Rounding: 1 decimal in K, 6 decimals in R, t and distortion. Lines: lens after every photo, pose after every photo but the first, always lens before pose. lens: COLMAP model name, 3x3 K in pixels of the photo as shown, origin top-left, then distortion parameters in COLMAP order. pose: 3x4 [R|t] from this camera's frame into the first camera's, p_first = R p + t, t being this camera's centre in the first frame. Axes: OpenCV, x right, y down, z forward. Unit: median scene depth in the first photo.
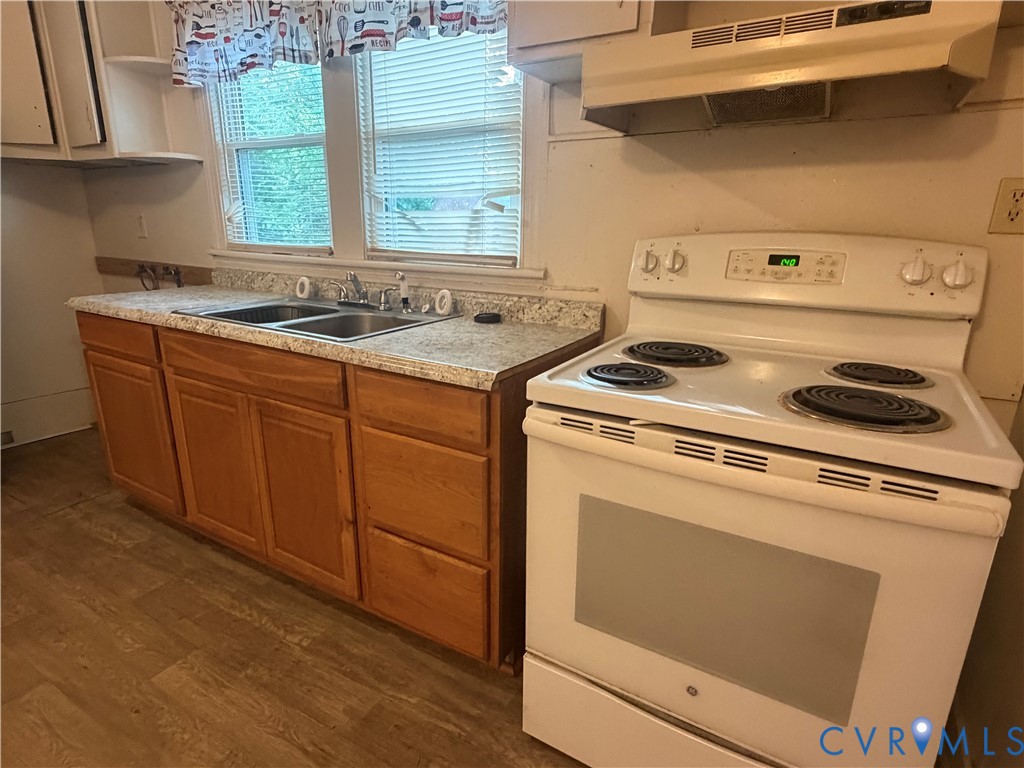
lens RADIAL K [[558.2, 0, 512.0], [0, 558.2, 384.0], [0, 0, 1]] dist [-0.001570, -0.000271]
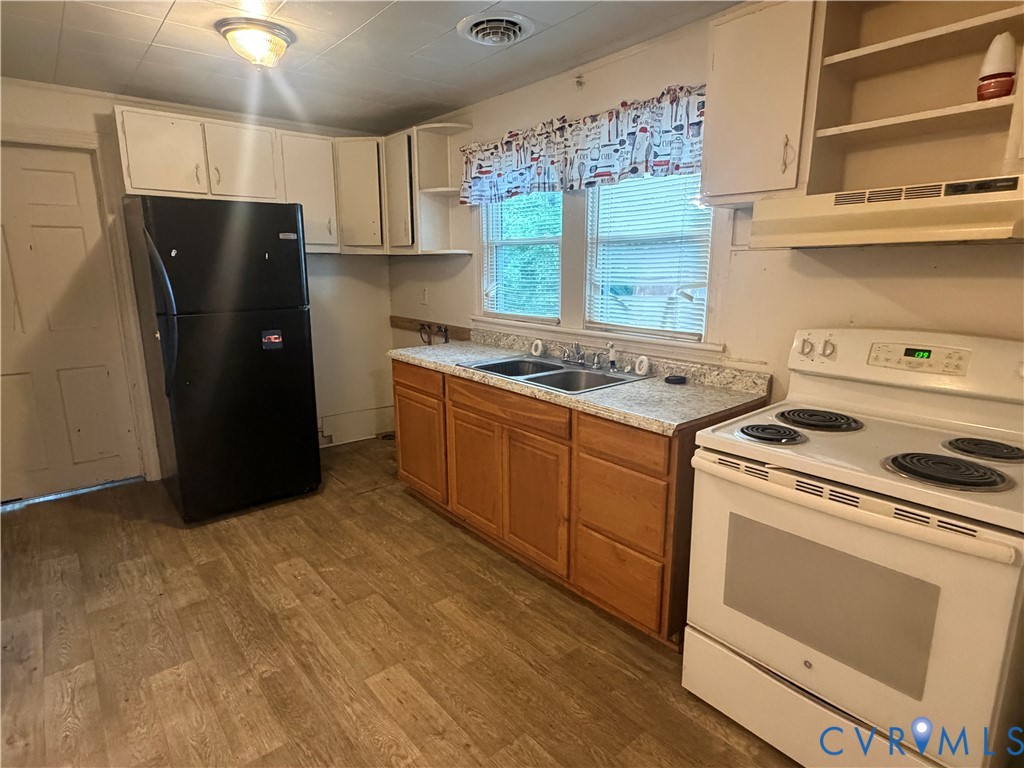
lens RADIAL K [[558.2, 0, 512.0], [0, 558.2, 384.0], [0, 0, 1]] dist [-0.001570, -0.000271]
pose [[0.941724, 0.054395, -0.331958, 0.033934], [-0.076152, 0.995693, -0.052879, -0.011383], [0.327652, 0.075077, 0.941811, -0.398043]]
